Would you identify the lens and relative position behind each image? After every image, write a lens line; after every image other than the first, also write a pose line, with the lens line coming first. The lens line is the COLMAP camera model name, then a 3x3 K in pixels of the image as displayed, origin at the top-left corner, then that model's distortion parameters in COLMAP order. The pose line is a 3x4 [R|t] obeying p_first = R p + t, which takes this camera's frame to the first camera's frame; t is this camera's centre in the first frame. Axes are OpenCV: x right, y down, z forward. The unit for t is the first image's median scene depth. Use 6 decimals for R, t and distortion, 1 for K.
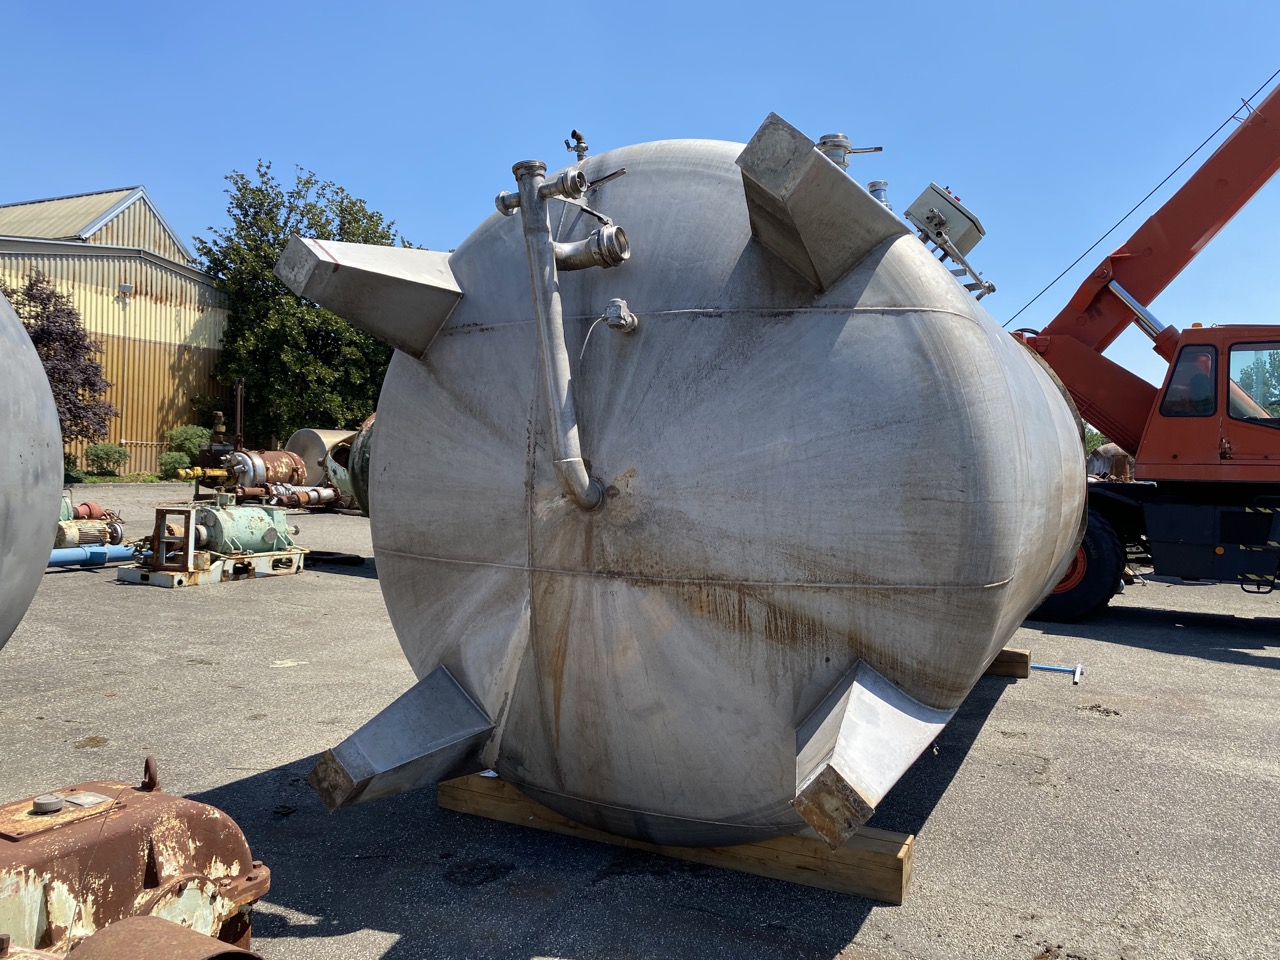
lens RADIAL K [[977.3, 0, 640.6], [0, 977.3, 477.7], [0, 0, 1]] dist [0.007470, 0.003292]
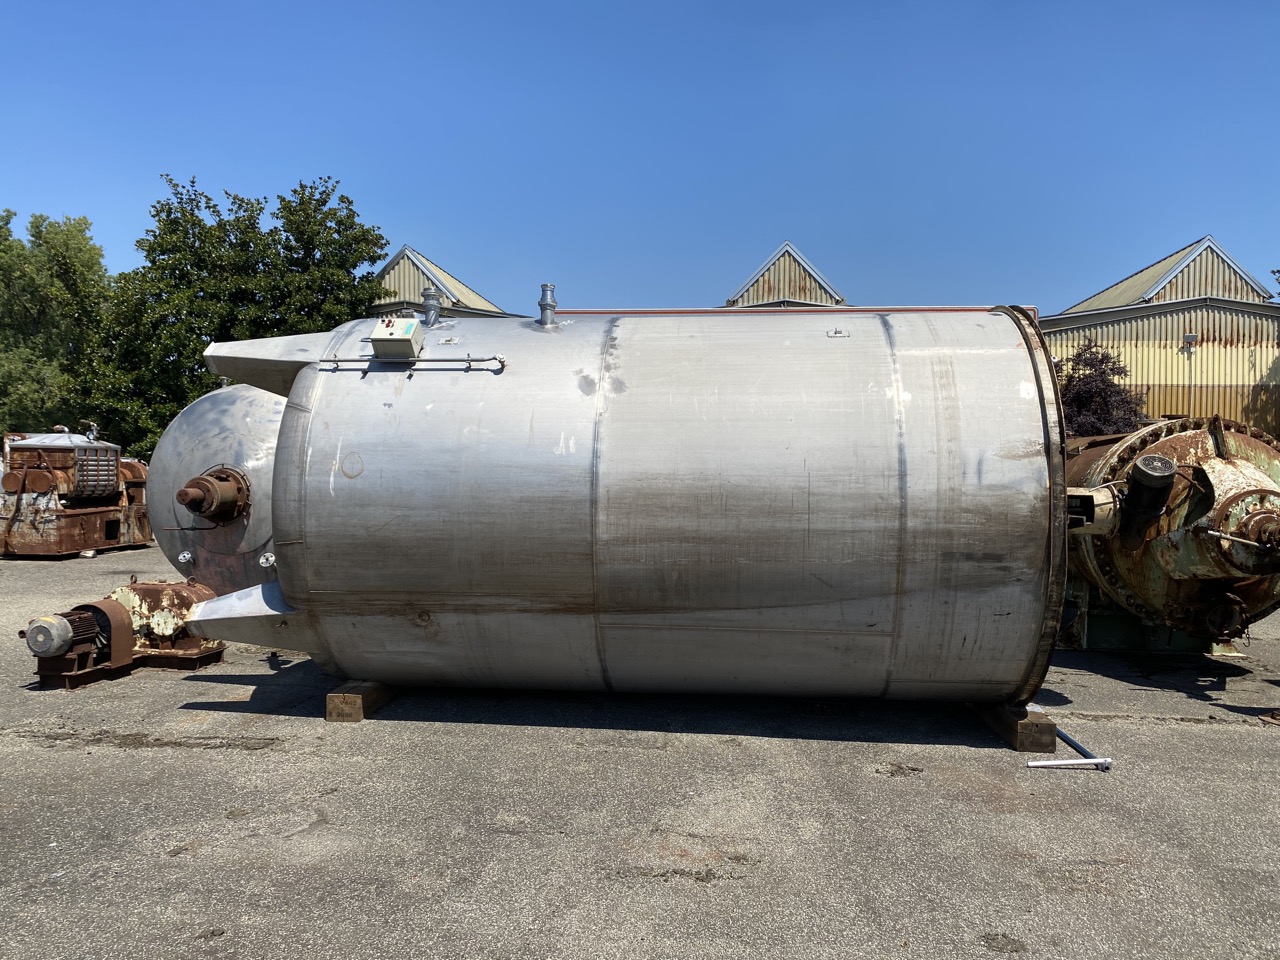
lens RADIAL K [[977.3, 0, 640.9], [0, 977.3, 481.0], [0, 0, 1]] dist [0.007470, 0.003292]
pose [[0.354584, -0.024024, -0.934715, 0.231459], [-0.020239, 0.999238, -0.033360, 0.003934], [0.934805, 0.030747, 0.353828, 0.093820]]
